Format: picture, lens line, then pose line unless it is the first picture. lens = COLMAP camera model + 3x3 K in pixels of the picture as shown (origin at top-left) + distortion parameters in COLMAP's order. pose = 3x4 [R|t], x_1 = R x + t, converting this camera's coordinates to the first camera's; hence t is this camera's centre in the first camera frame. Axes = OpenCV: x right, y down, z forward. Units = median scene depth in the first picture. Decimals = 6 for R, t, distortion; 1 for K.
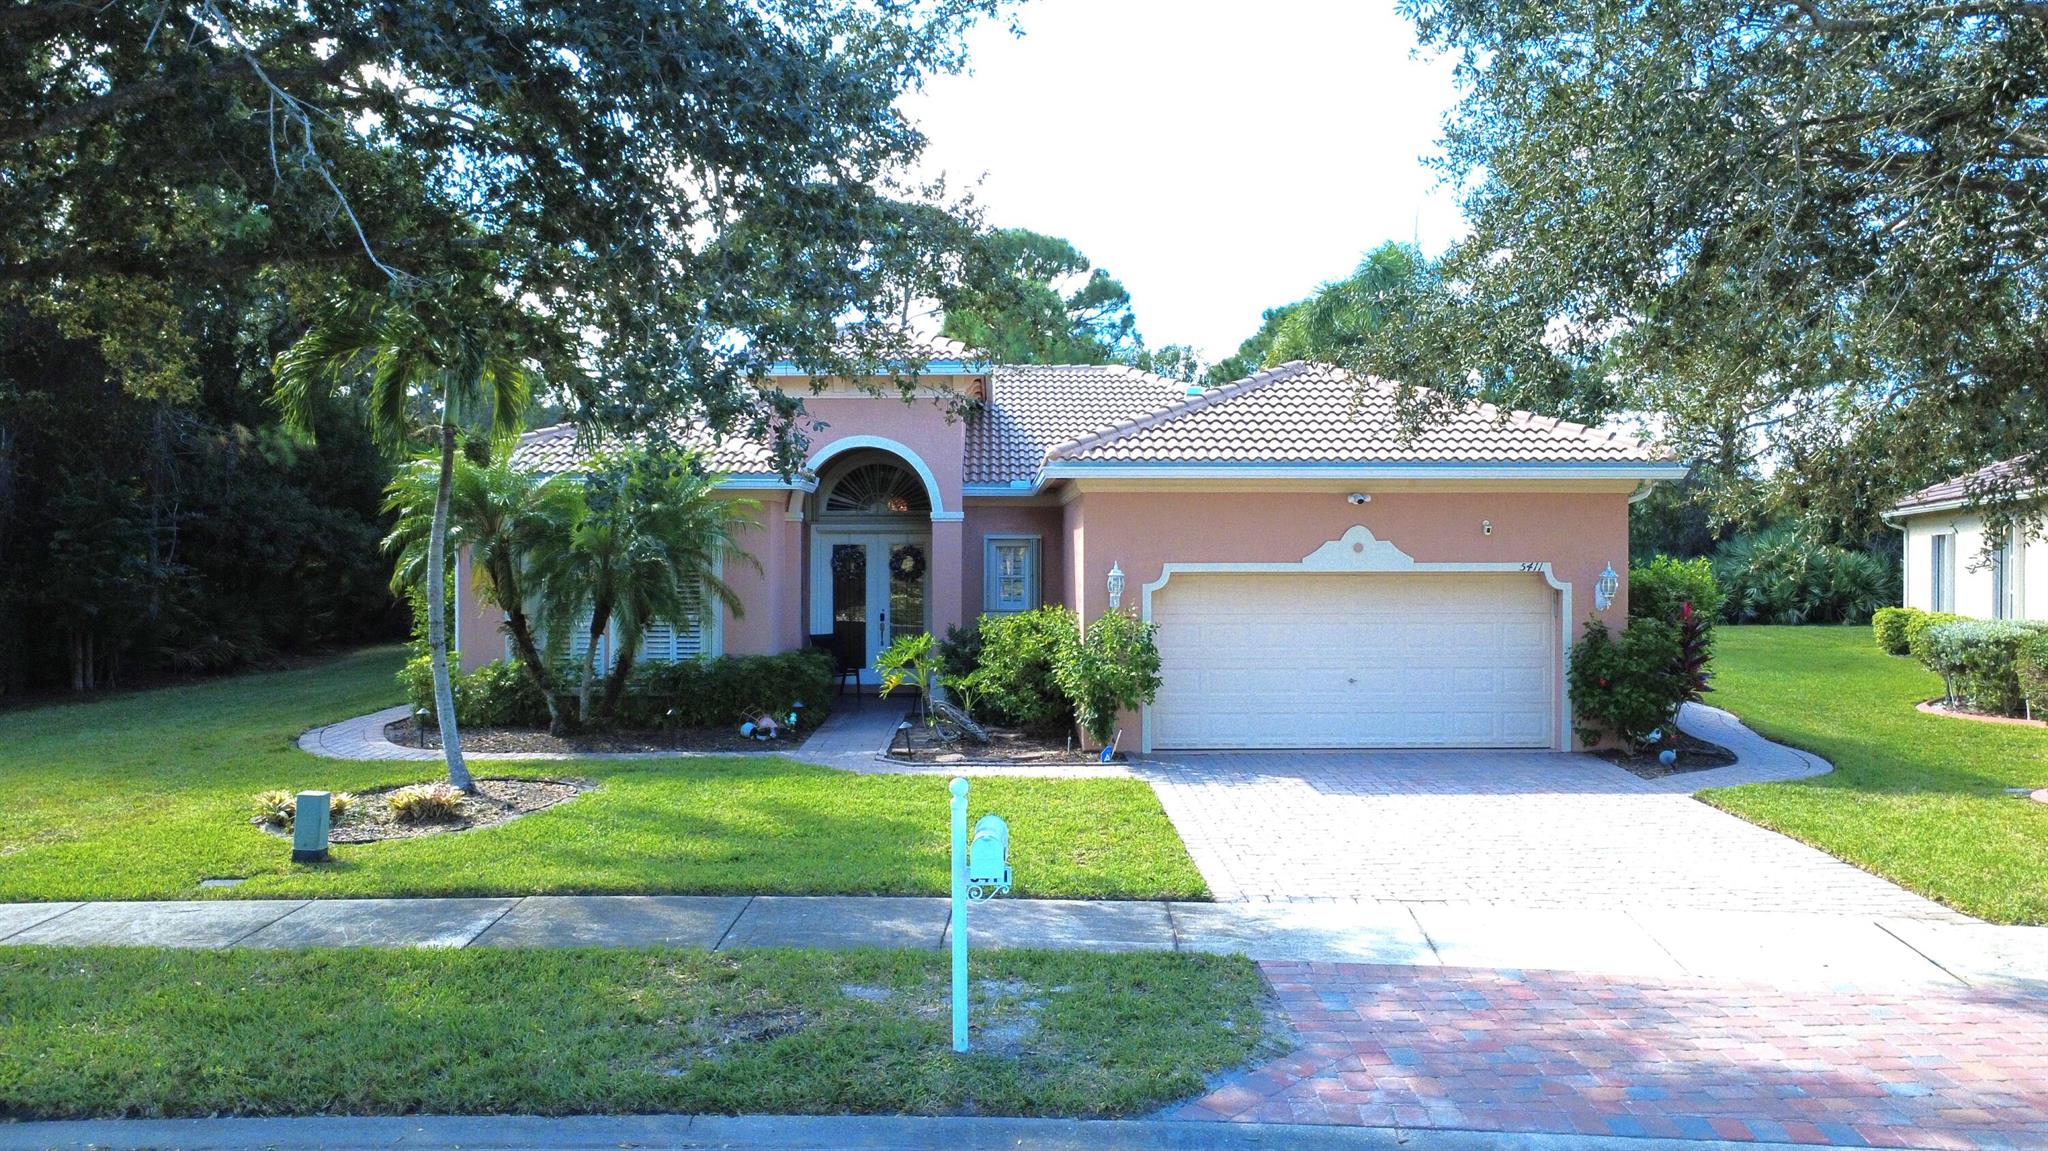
lens RADIAL K [[1547.0, 0, 1024.0], [0, 1547.0, 575.5], [0, 0, 1]] dist [0.030763, -0.000532]
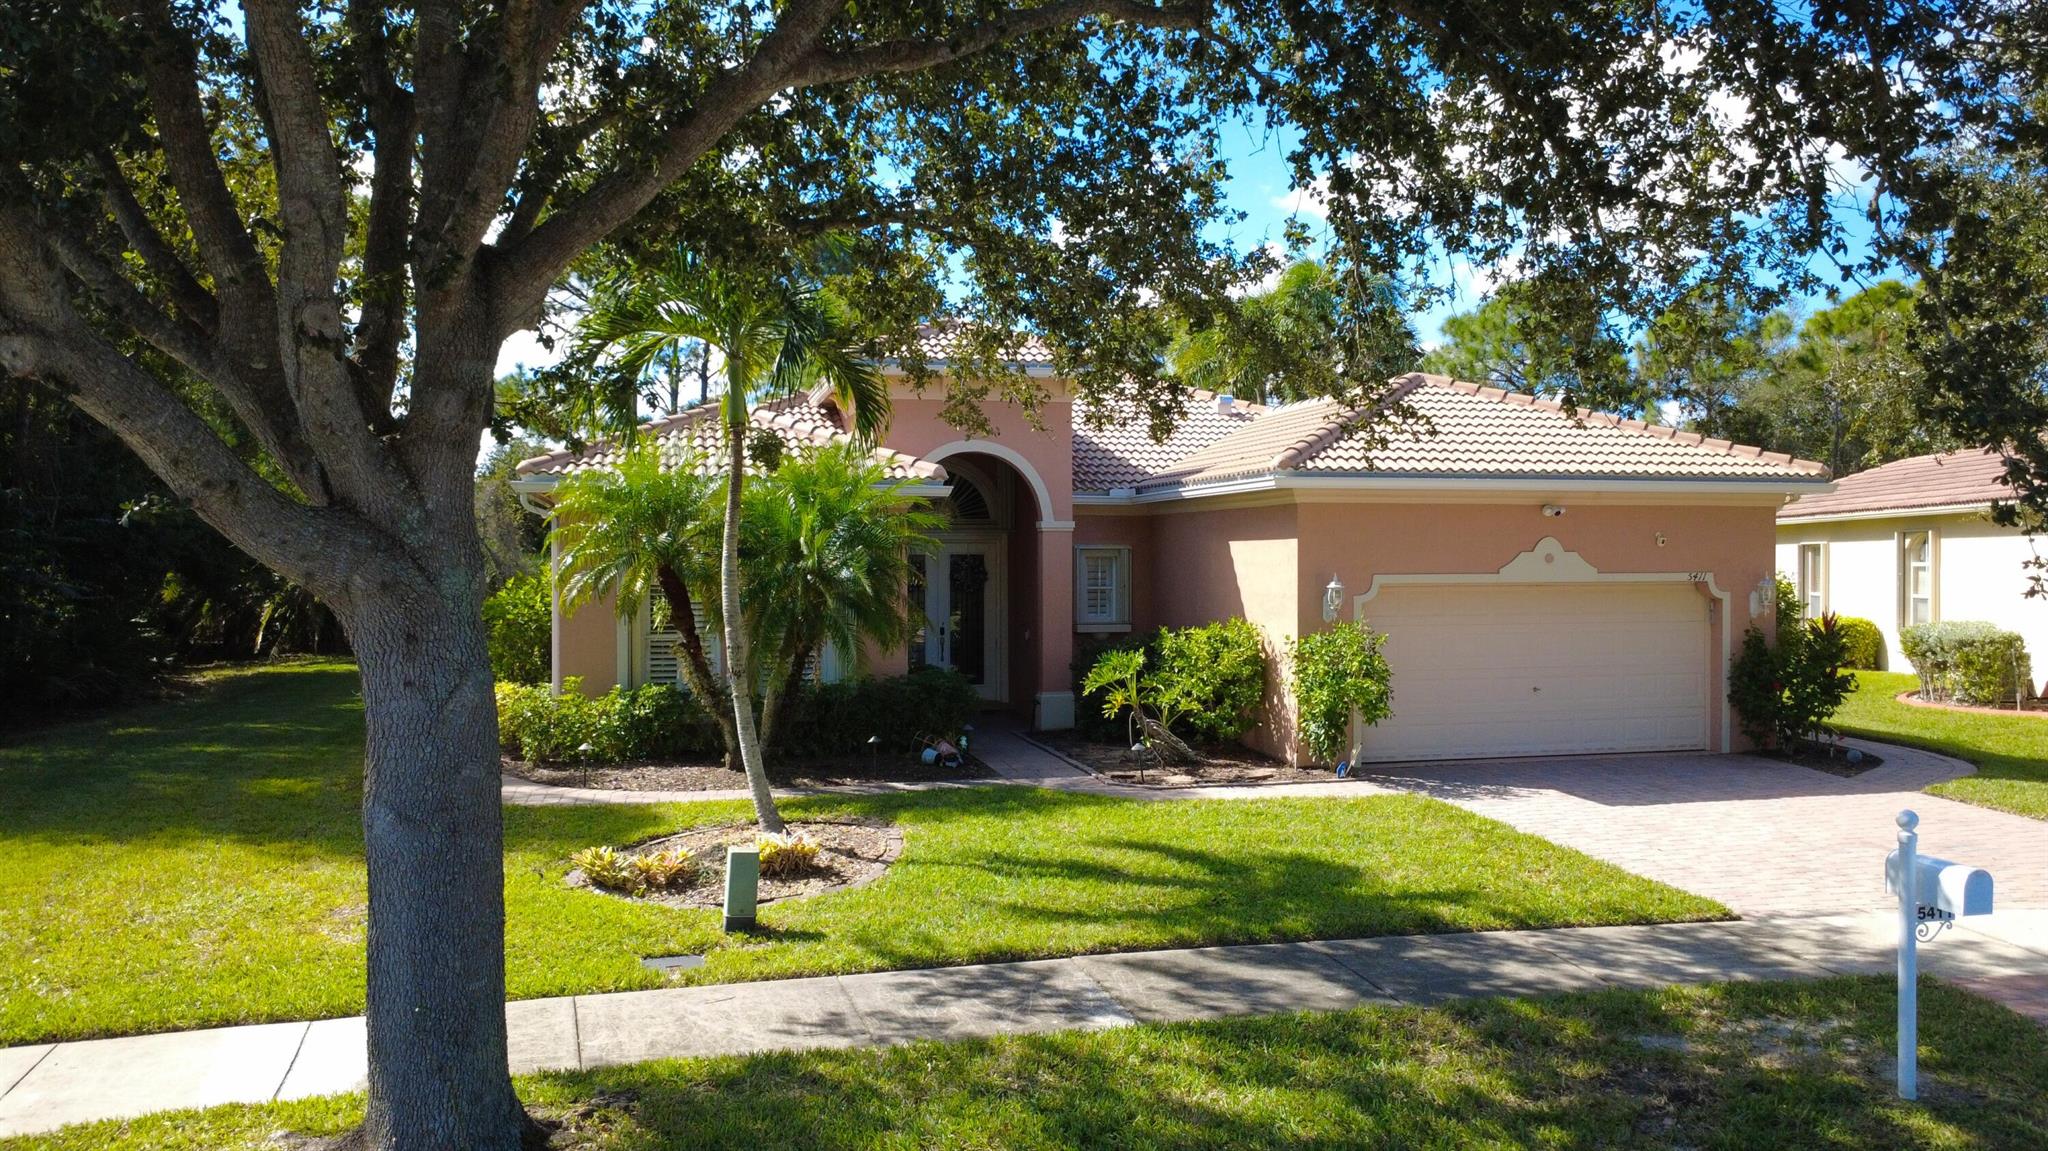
lens RADIAL K [[1547.0, 0, 1024.0], [0, 1547.0, 575.5], [0, 0, 1]] dist [0.030763, -0.000532]
pose [[0.967667, -0.003356, 0.252210, -0.376028], [0.004104, 0.999989, -0.002439, -0.005946], [-0.252199, 0.003395, 0.967670, 0.098005]]
